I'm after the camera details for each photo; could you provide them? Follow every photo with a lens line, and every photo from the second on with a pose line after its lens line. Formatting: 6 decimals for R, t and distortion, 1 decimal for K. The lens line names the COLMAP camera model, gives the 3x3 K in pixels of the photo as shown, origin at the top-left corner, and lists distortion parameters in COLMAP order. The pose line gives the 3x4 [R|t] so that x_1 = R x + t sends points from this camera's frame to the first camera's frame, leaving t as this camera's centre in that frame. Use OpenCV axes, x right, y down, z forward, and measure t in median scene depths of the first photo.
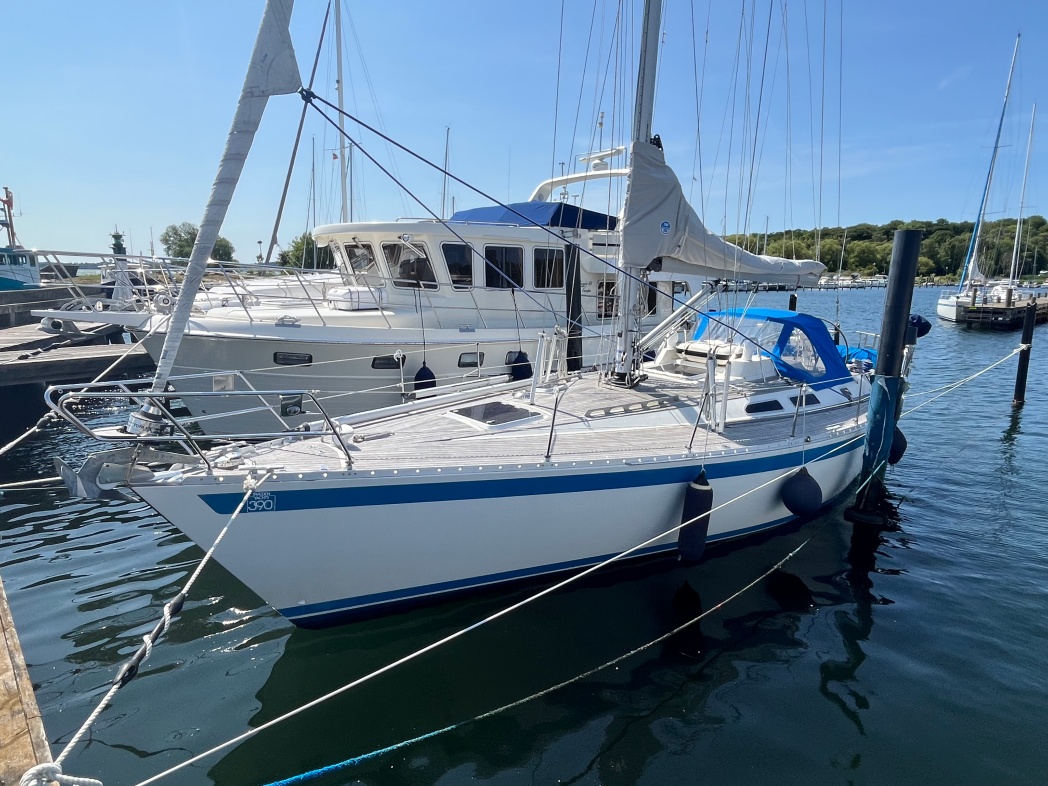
lens RADIAL K [[613.8, 0, 524.0], [0, 613.8, 393.0], [0, 0, 1]] dist [0.000113, -0.000004]
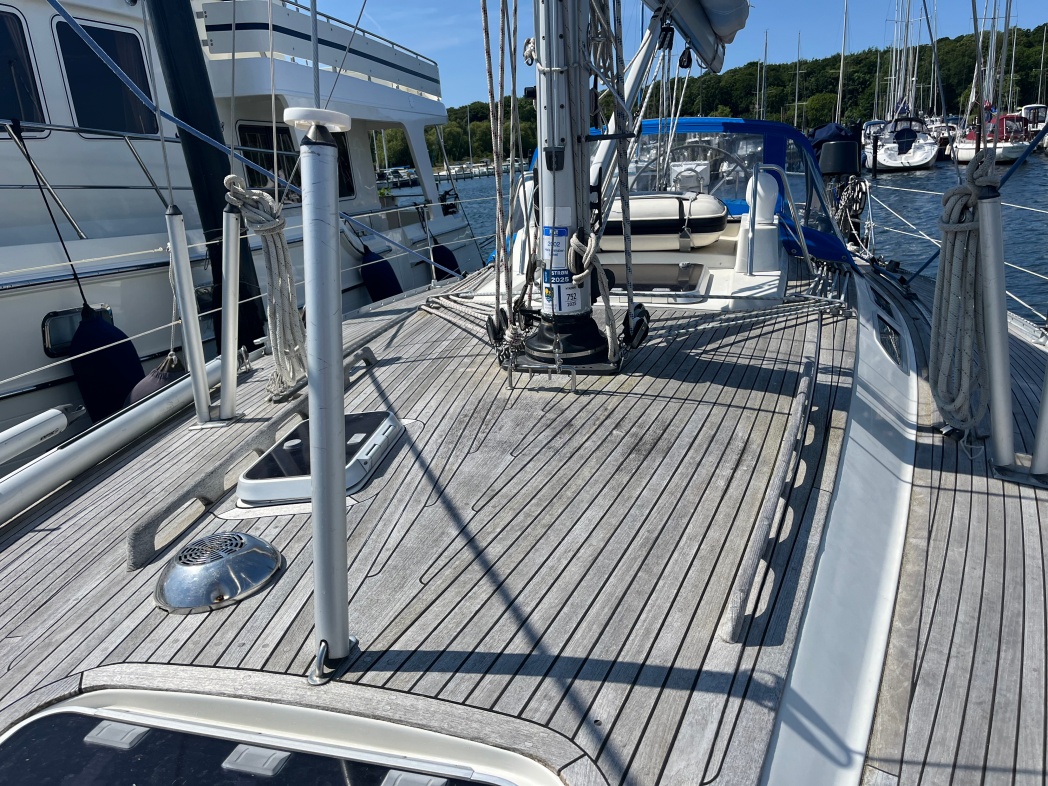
lens RADIAL K [[692.8, 0, 524.0], [0, 692.8, 393.0], [0, 0, 1]] dist [-0.000766, -0.000433]
pose [[0.829516, -0.242151, 0.503255, -0.009309], [0.190803, 0.969769, 0.152124, -0.038018], [-0.524878, -0.030167, 0.850643, 0.588982]]
